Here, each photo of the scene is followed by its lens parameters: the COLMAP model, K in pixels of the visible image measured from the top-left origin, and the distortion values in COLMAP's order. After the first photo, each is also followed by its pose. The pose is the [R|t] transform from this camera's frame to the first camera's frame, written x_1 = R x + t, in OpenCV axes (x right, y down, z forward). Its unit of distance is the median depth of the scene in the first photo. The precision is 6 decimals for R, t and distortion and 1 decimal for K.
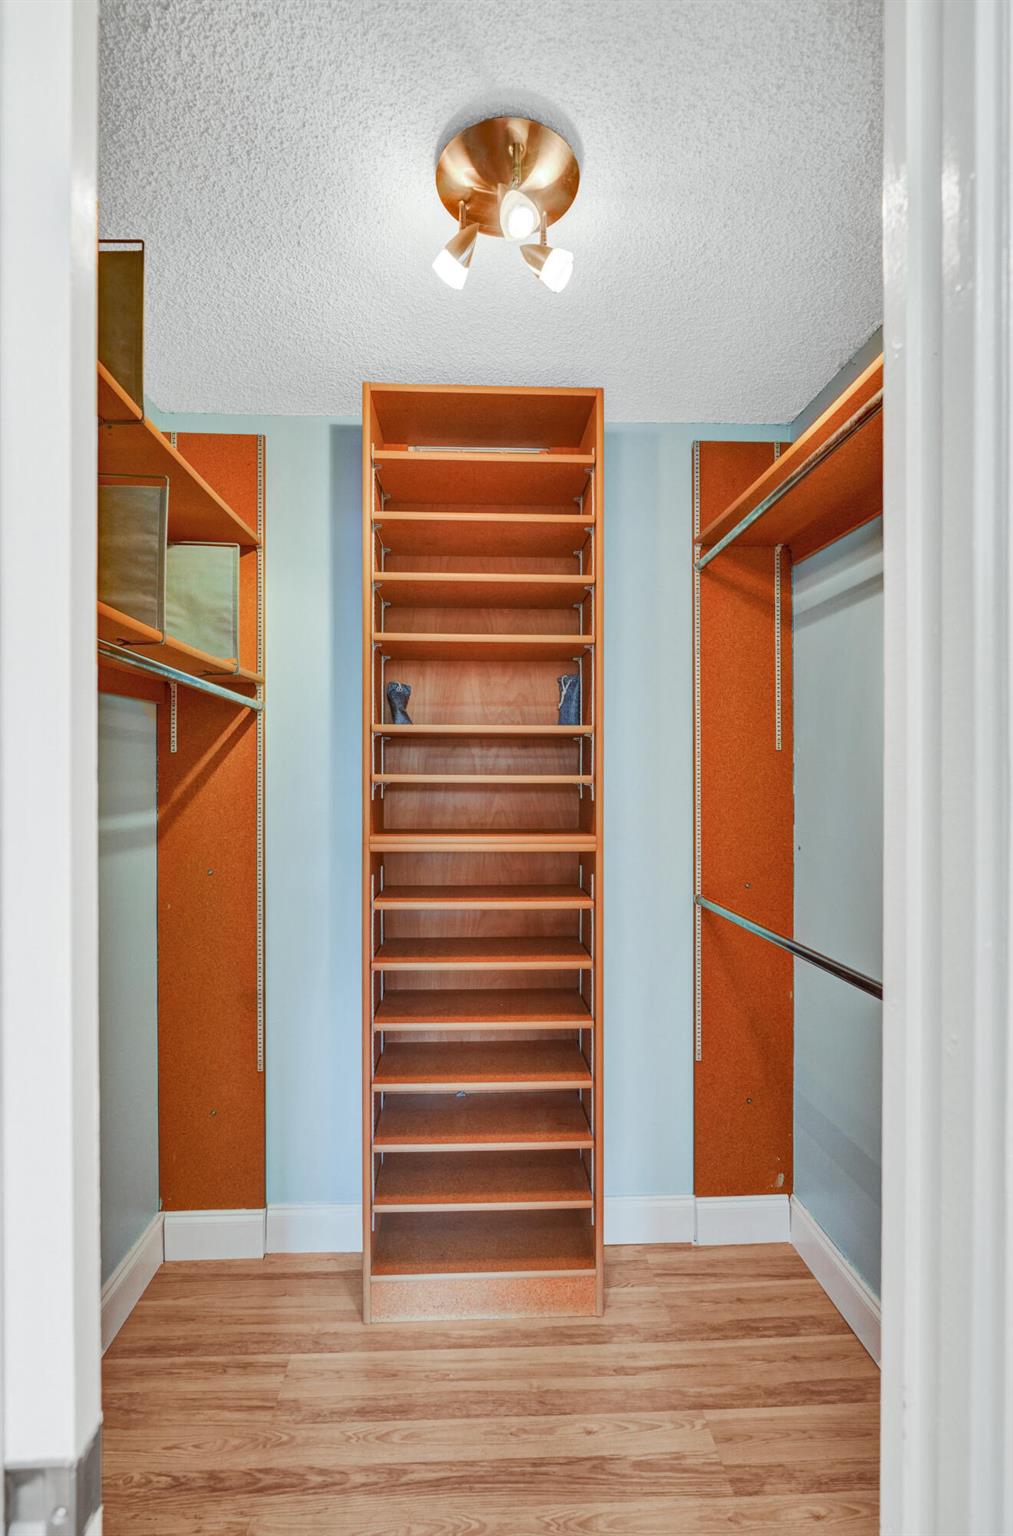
lens RADIAL K [[726.9, 0, 504.3], [0, 726.9, 786.9], [0, 0, 1]] dist [-0.001098, 0.000082]
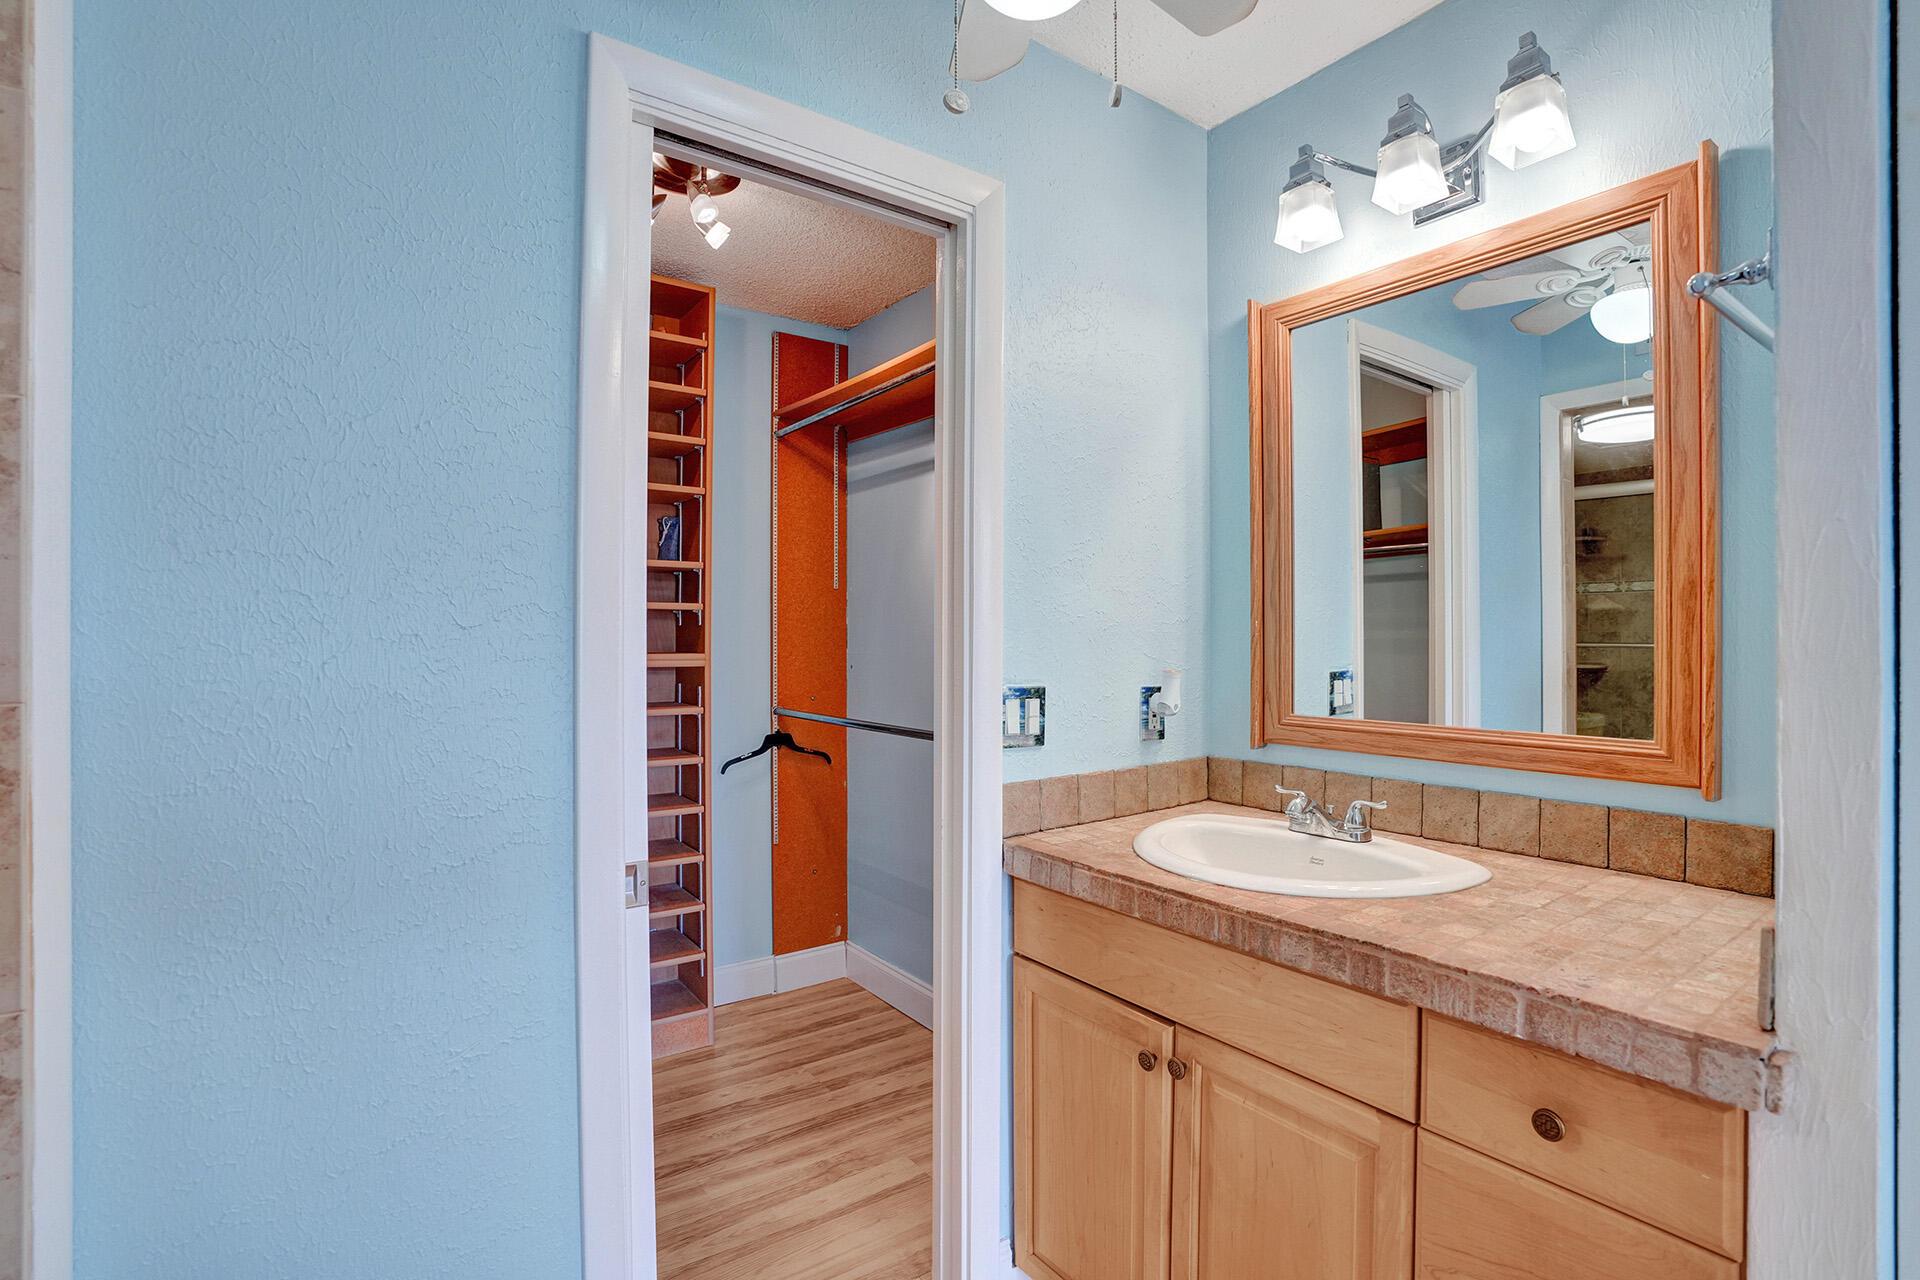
lens RADIAL K [[907.3, 0, 969.0], [0, 907.3, 628.0], [0, 0, 1]] dist [-0.068121, 0.027926]
pose [[0.840449, 0.005478, 0.541863, -0.281916], [0.000272, 0.999945, -0.010531, 0.034717], [-0.541891, 0.008999, 0.840401, -0.443245]]
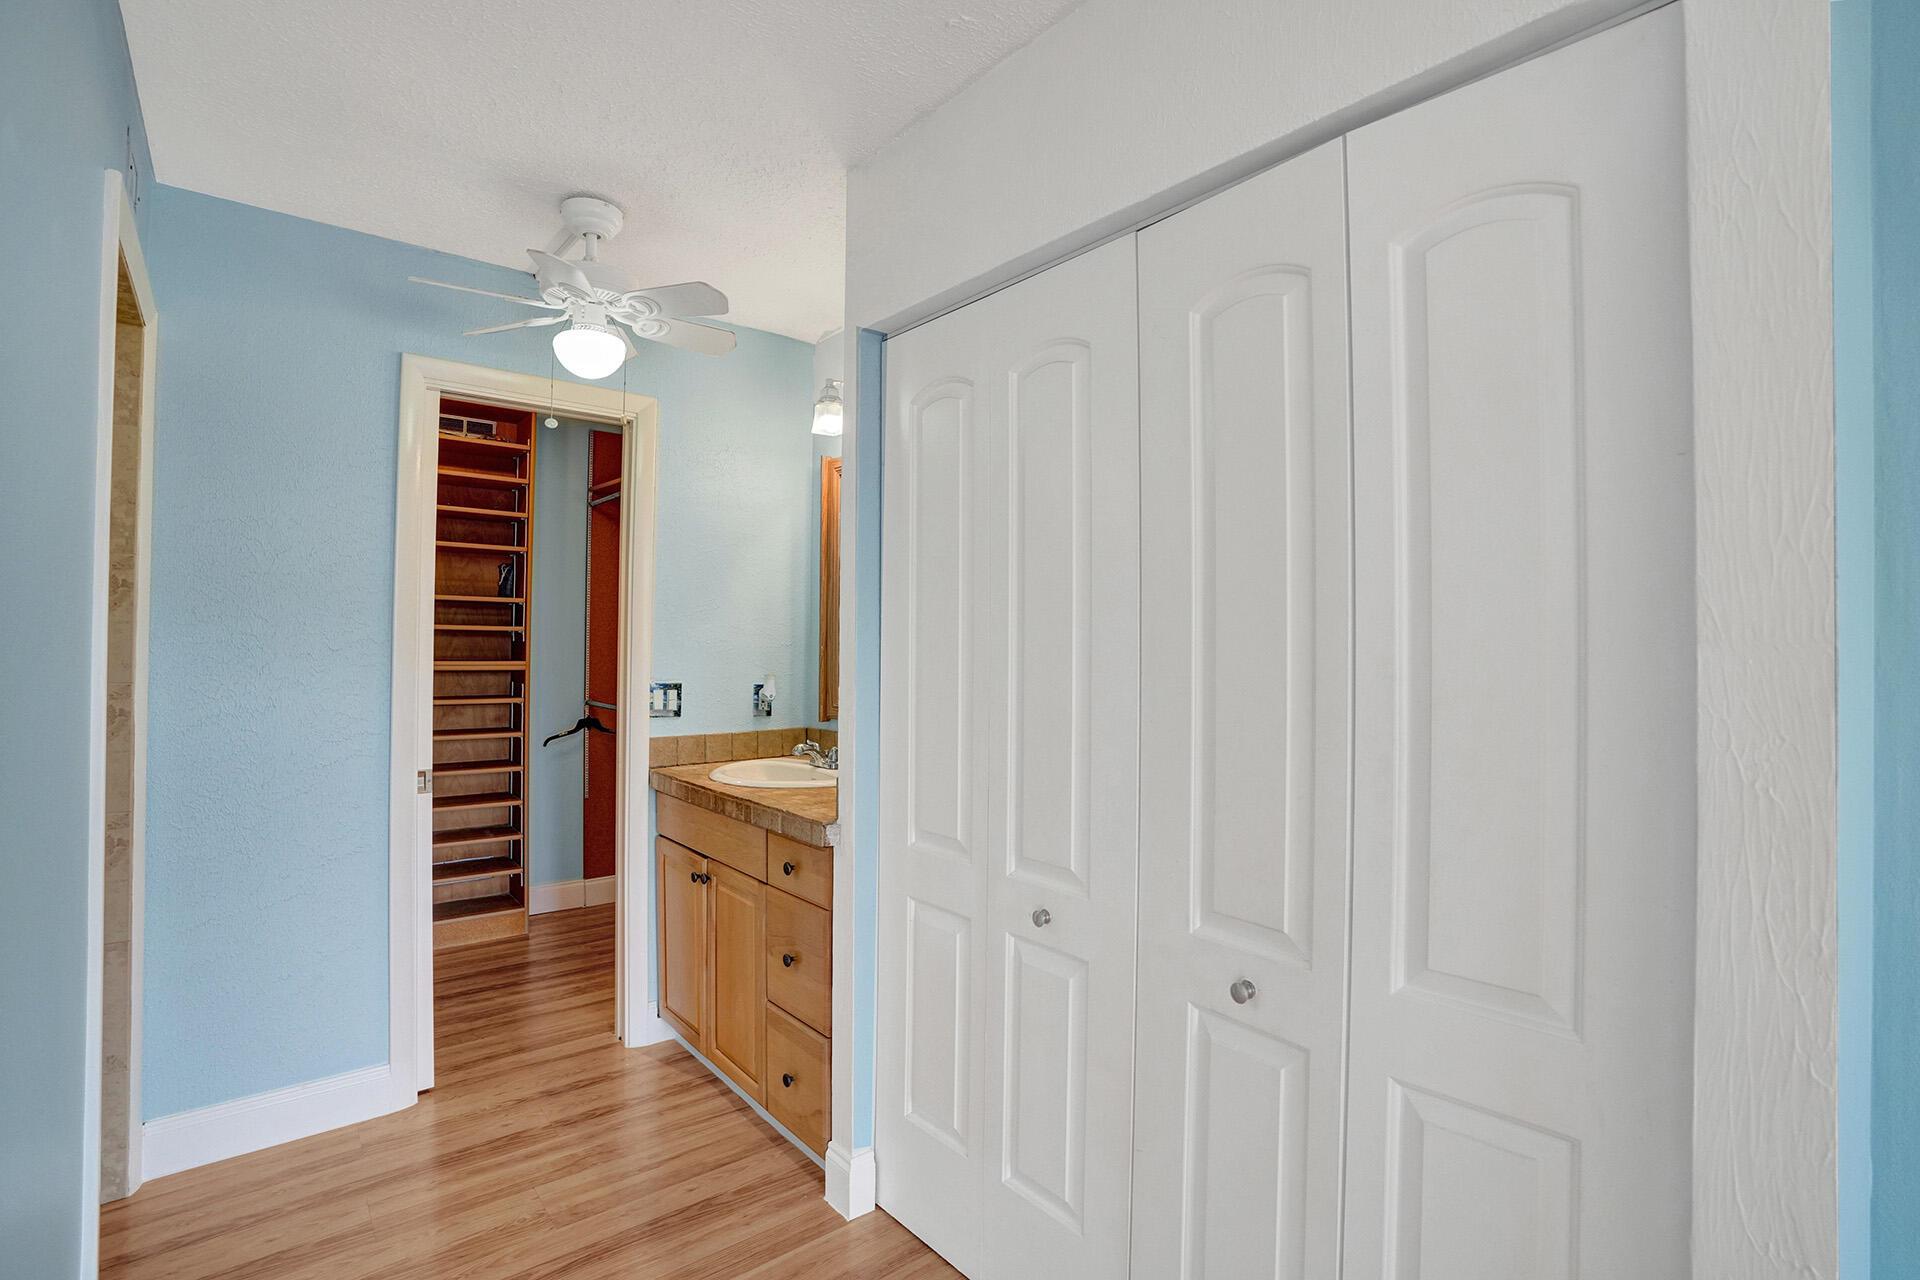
lens RADIAL K [[907.3, 0, 969.0], [0, 907.3, 628.0], [0, 0, 1]] dist [-0.068121, 0.027926]
pose [[0.802727, 0.017181, 0.596099, -0.265428], [-0.009171, 0.999822, -0.016467, 0.011276], [-0.596276, 0.007751, 0.802742, -1.204877]]
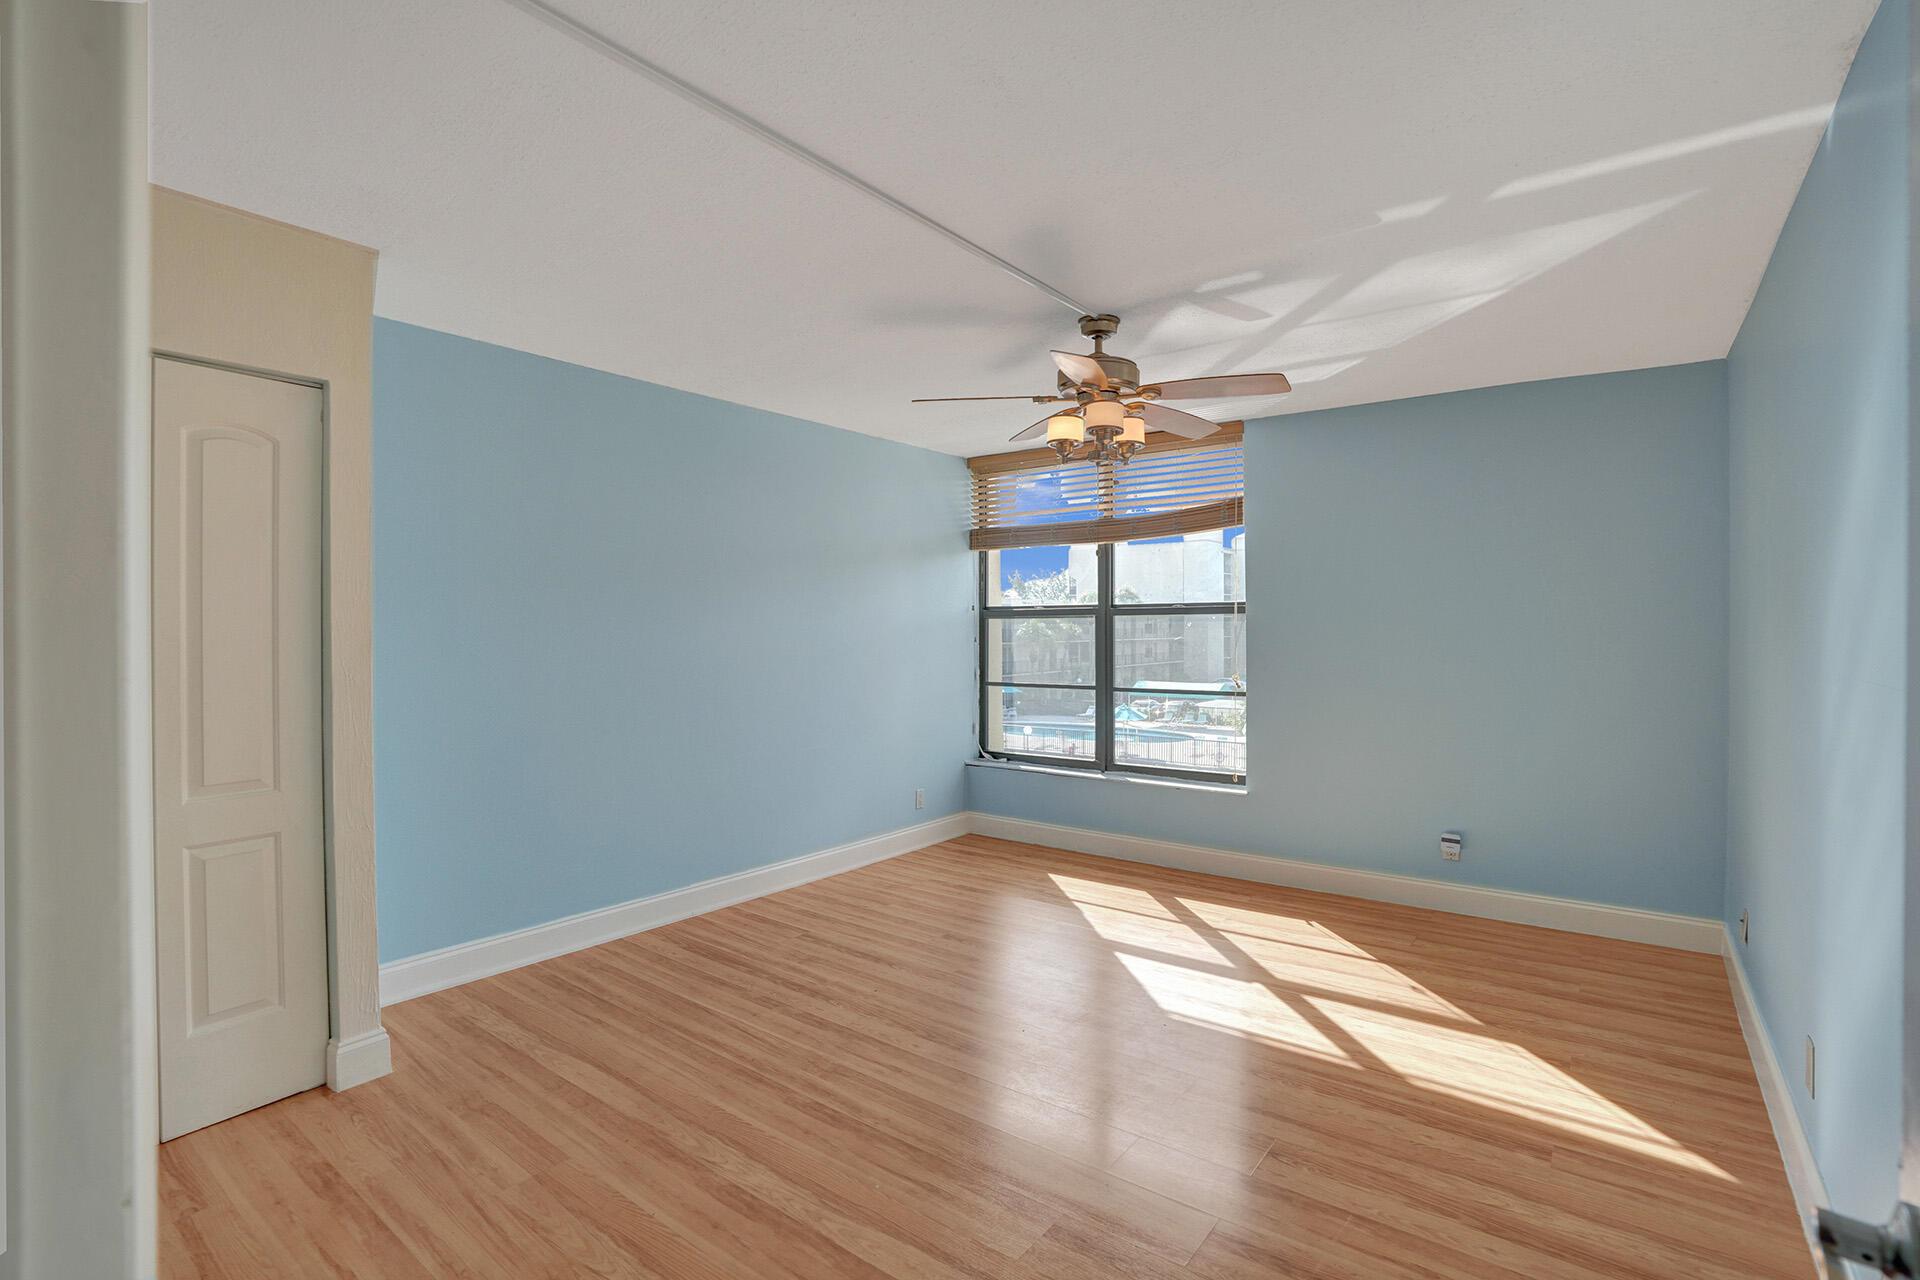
lens RADIAL K [[888.5, 0, 960.0], [0, 888.5, 640.0], [0, 0, 1]] dist [-0.090124, 0.037225]
pose [[-0.758904, -0.006519, 0.651170, -1.131804], [0.002186, 0.999919, 0.012558, 0.011454], [-0.651199, 0.010954, -0.758828, -0.754344]]
